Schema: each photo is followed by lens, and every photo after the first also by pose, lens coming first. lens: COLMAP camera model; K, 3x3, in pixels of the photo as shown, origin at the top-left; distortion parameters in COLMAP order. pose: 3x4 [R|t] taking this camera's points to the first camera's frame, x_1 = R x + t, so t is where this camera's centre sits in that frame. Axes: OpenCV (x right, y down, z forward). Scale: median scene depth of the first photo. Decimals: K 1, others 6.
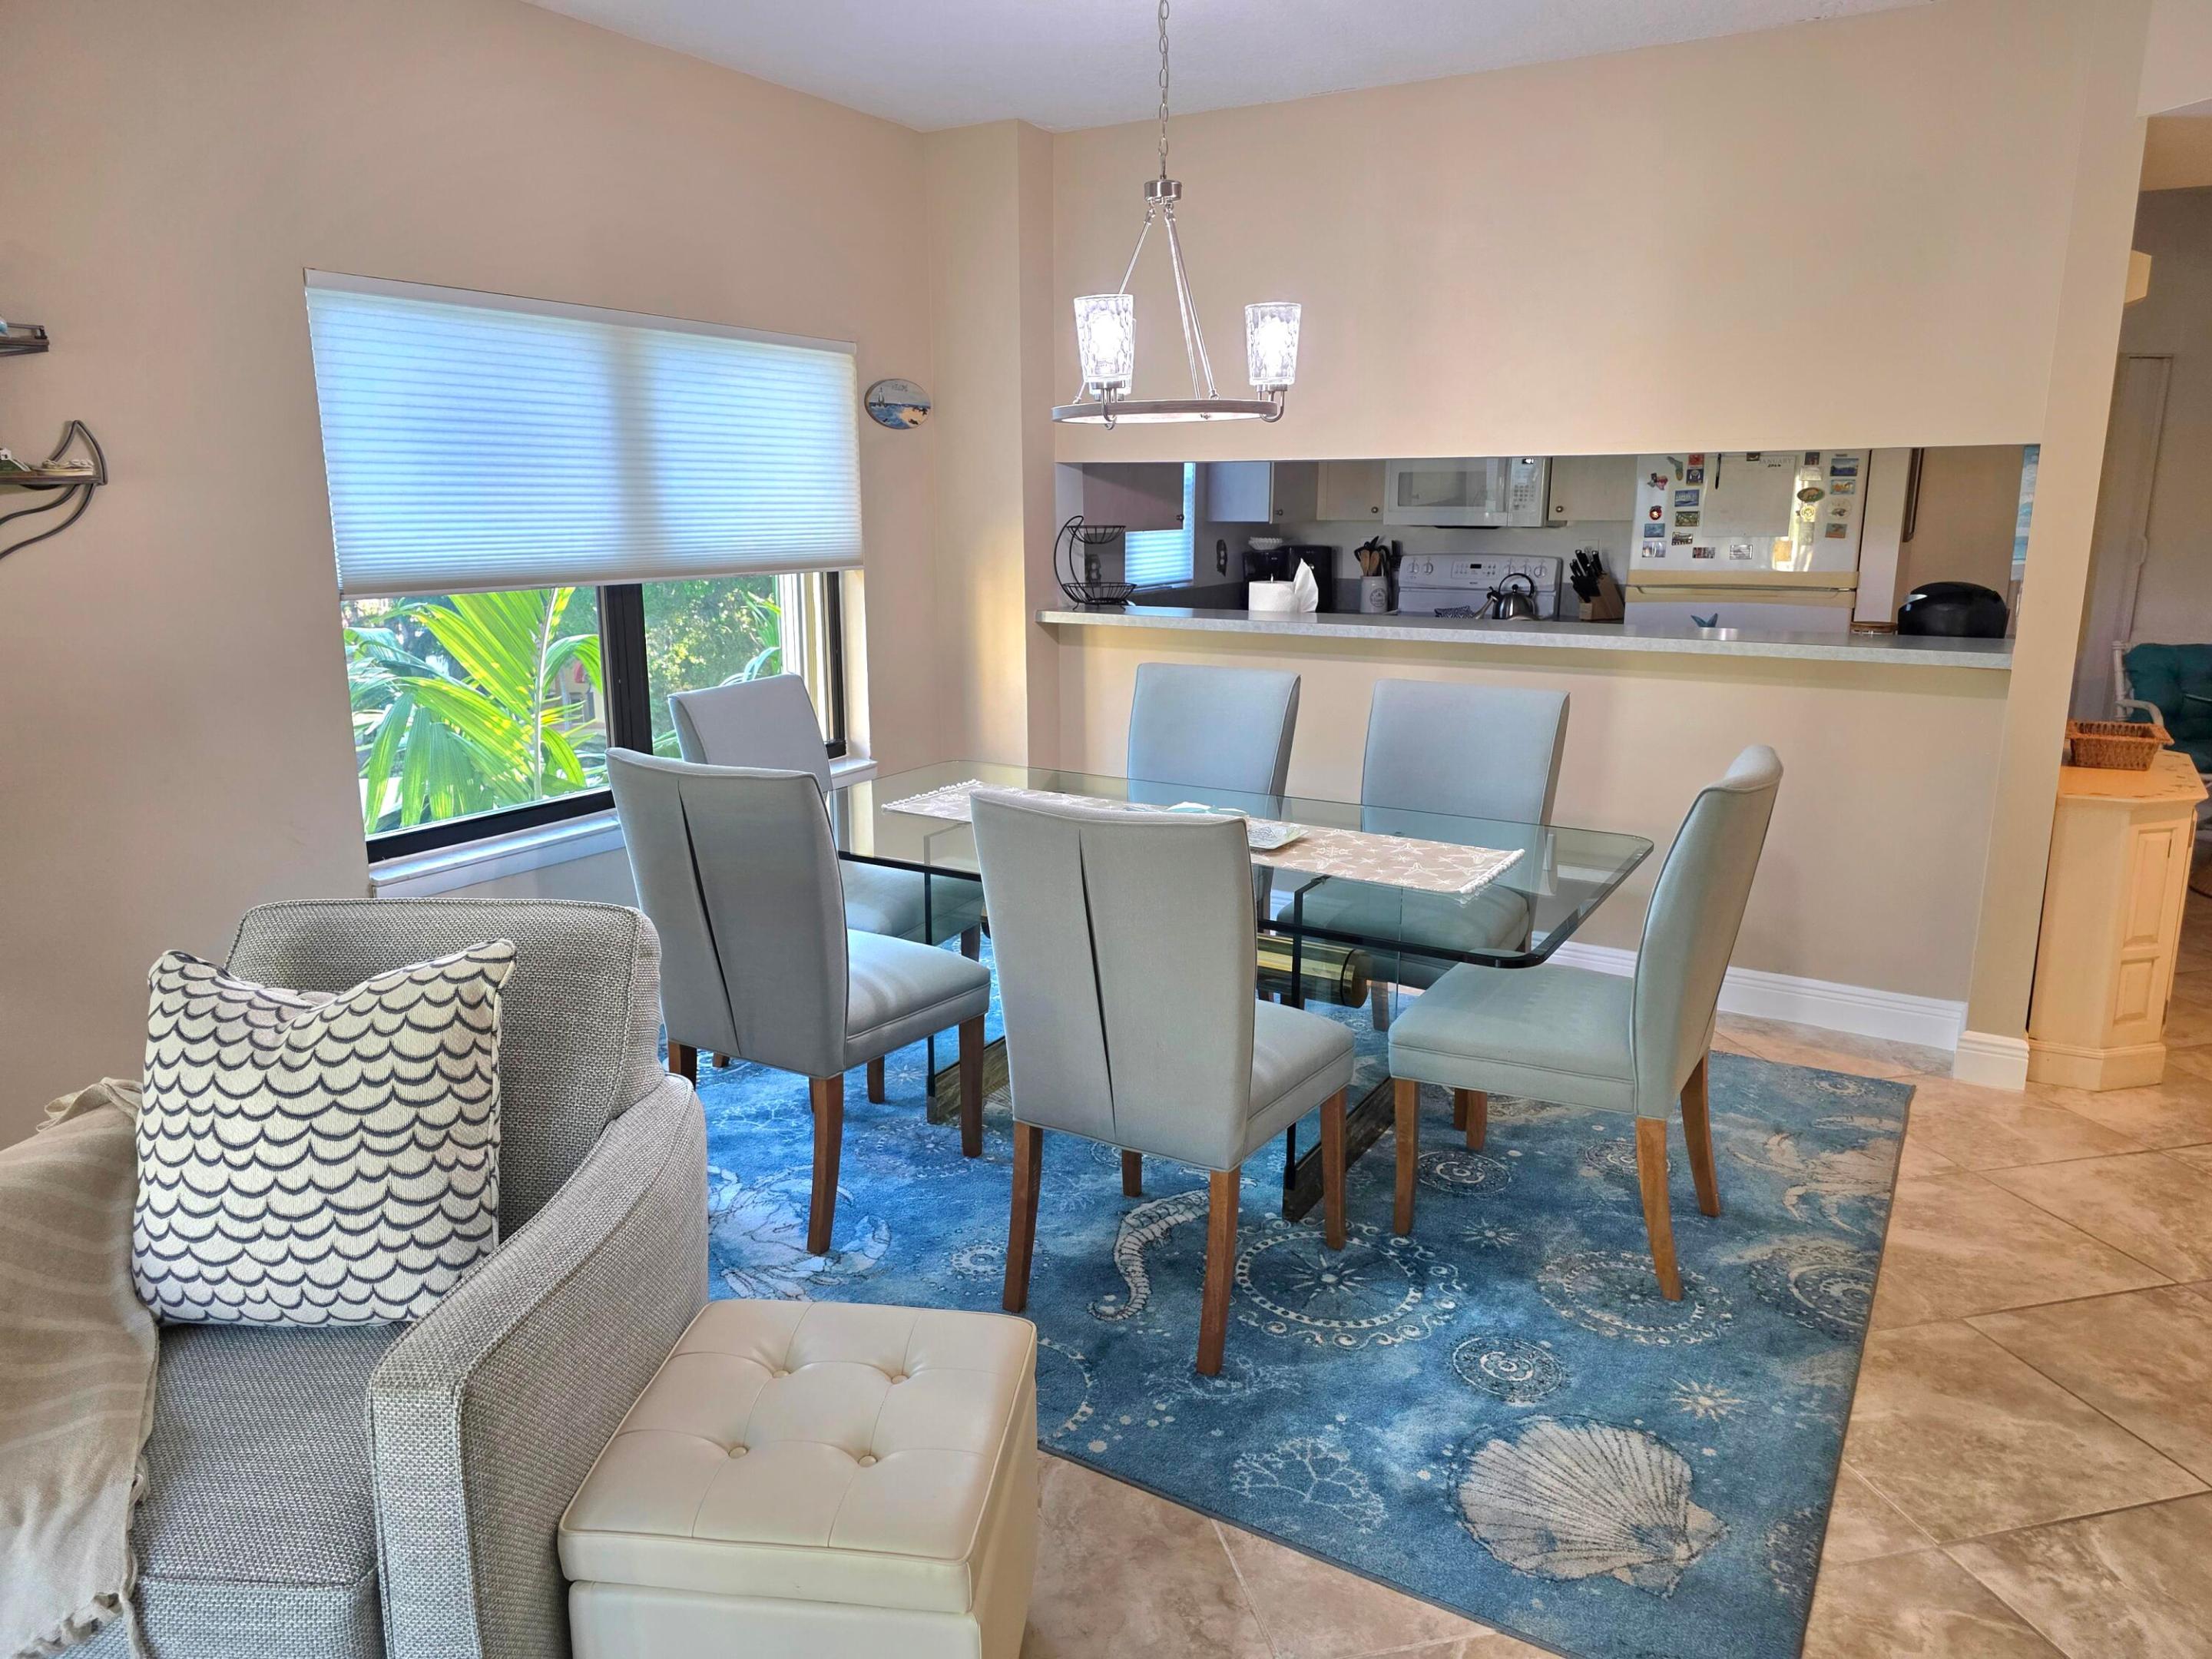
lens RADIAL K [[1471.9, 0, 1099.2], [0, 1471.9, 810.6], [0, 0, 1]] dist [0.069426, -0.065048]
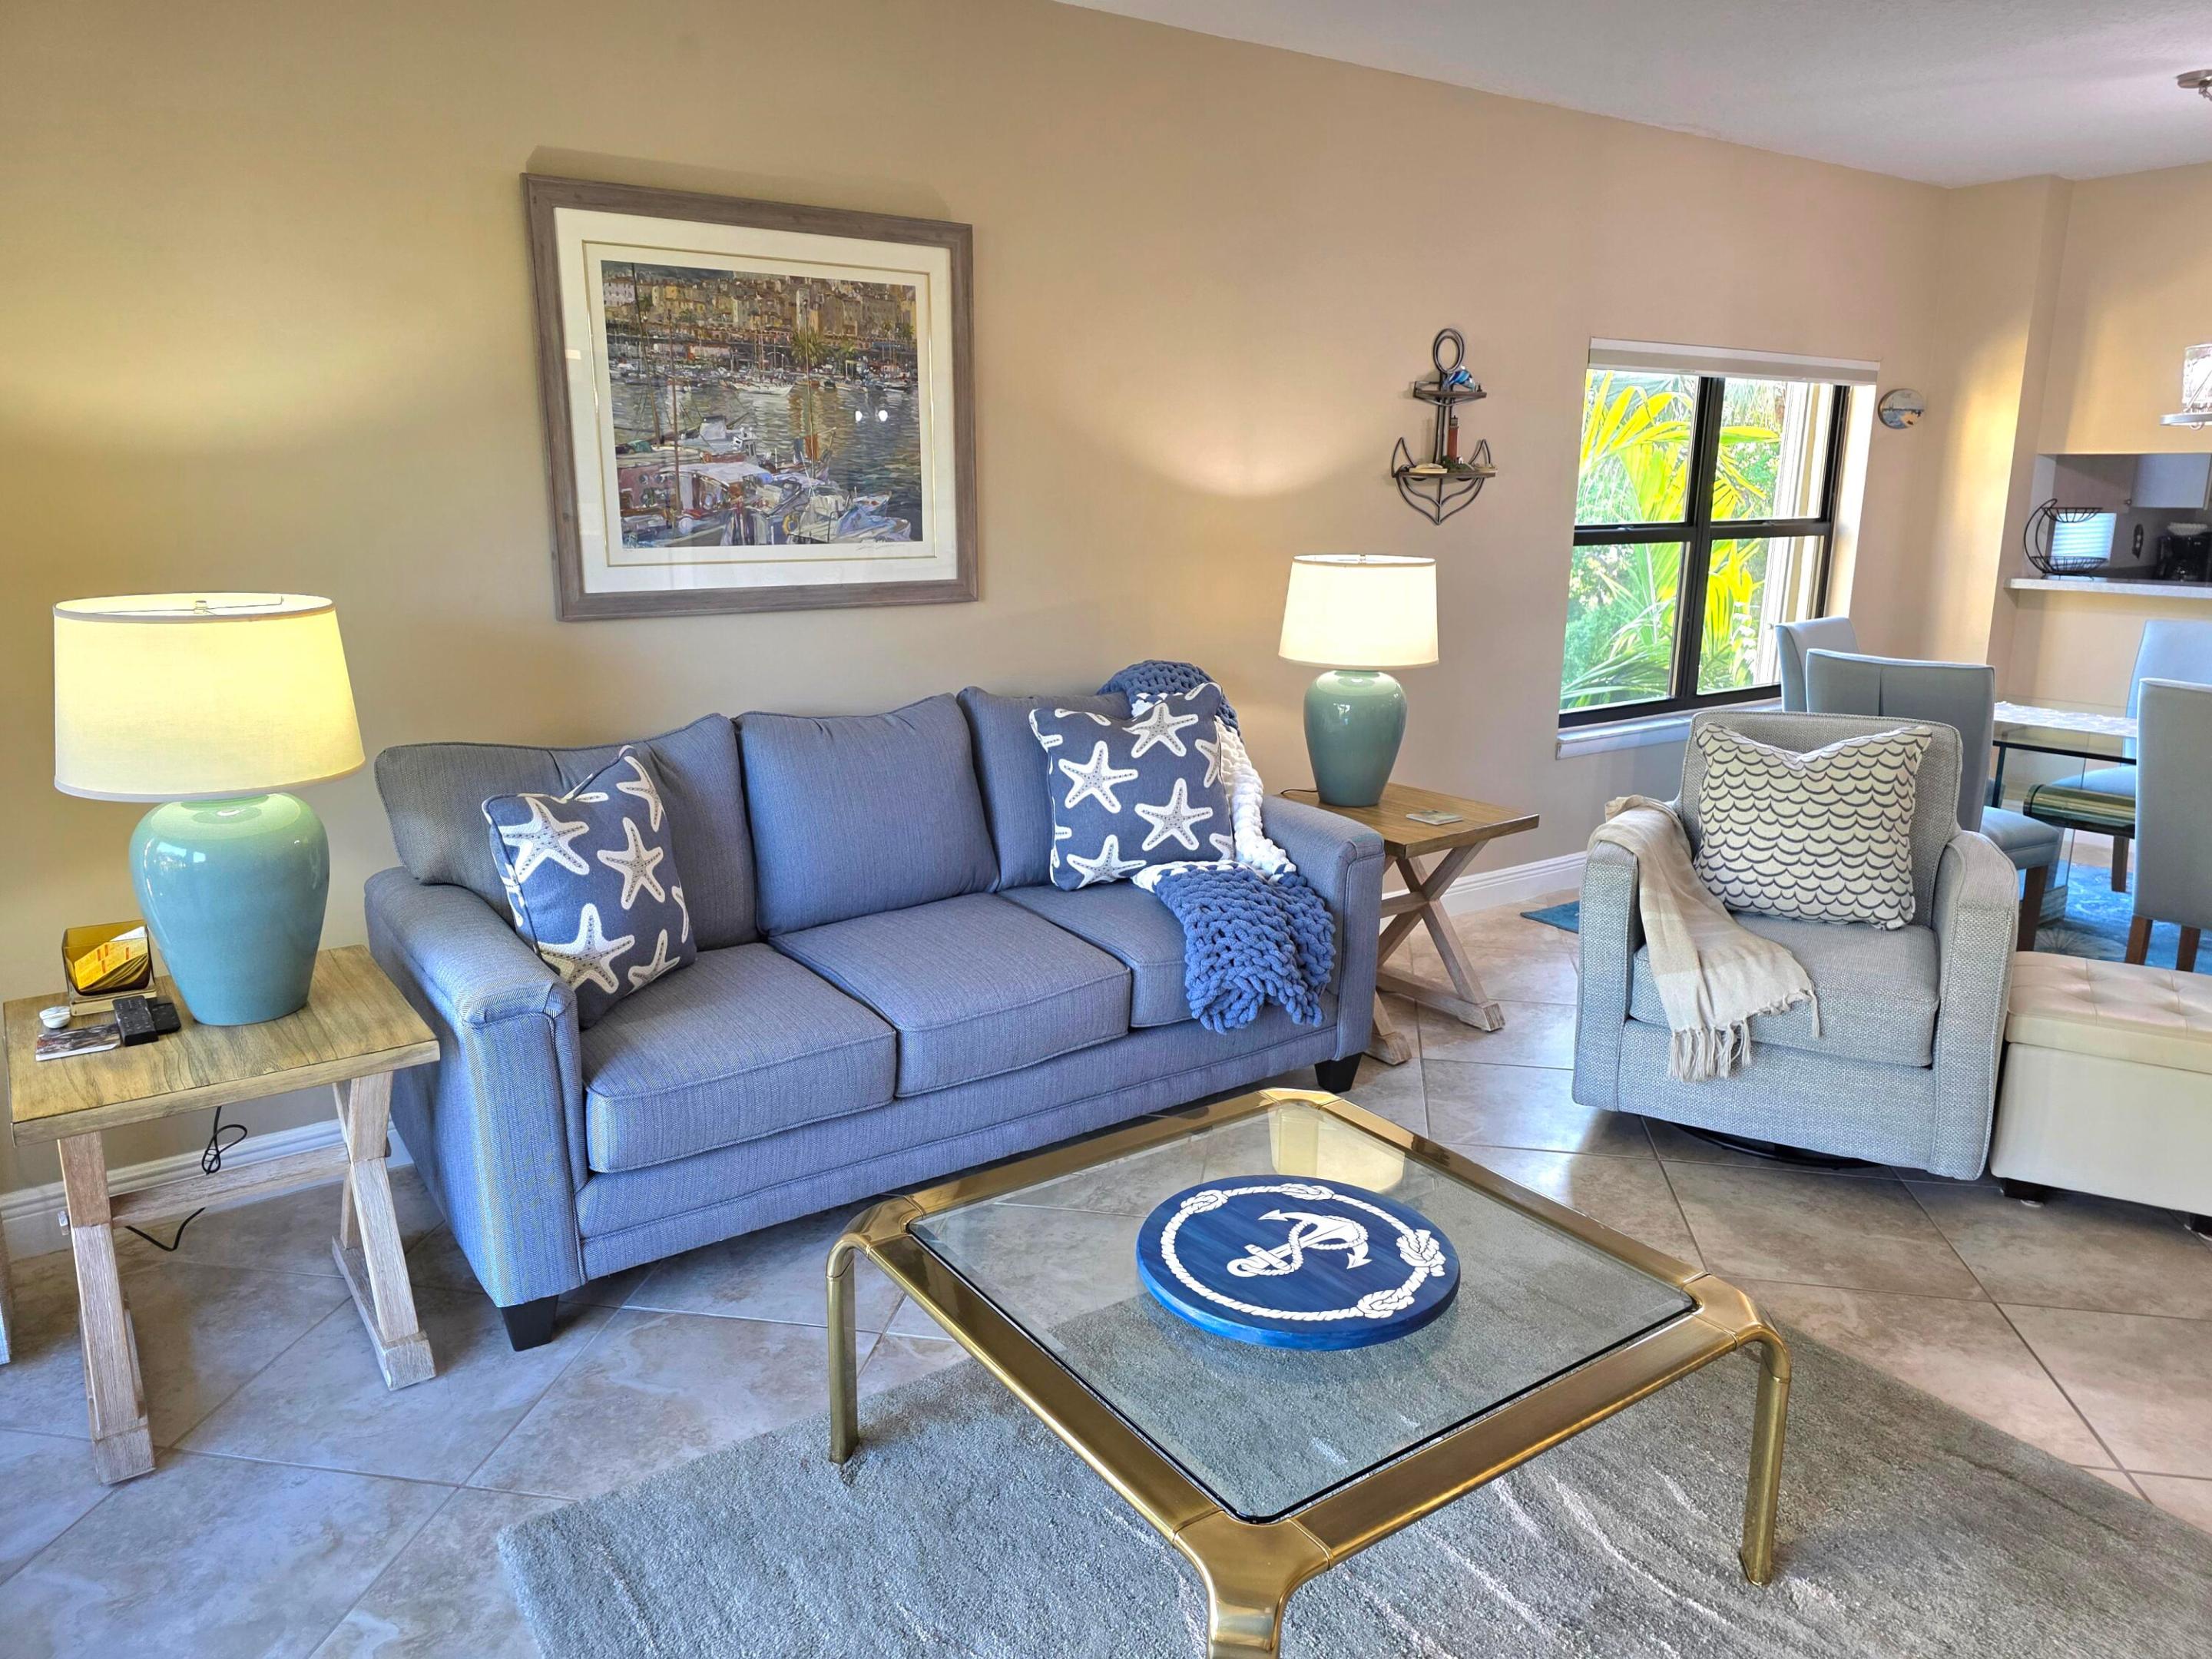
lens RADIAL K [[1471.9, 0, 1099.2], [0, 1471.9, 810.6], [0, 0, 1]] dist [0.069426, -0.065048]
pose [[0.915389, 0.087867, -0.392864, -0.616943], [-0.086775, 0.996015, 0.020576, 0.247909], [0.393107, 0.015256, 0.919366, -1.095298]]
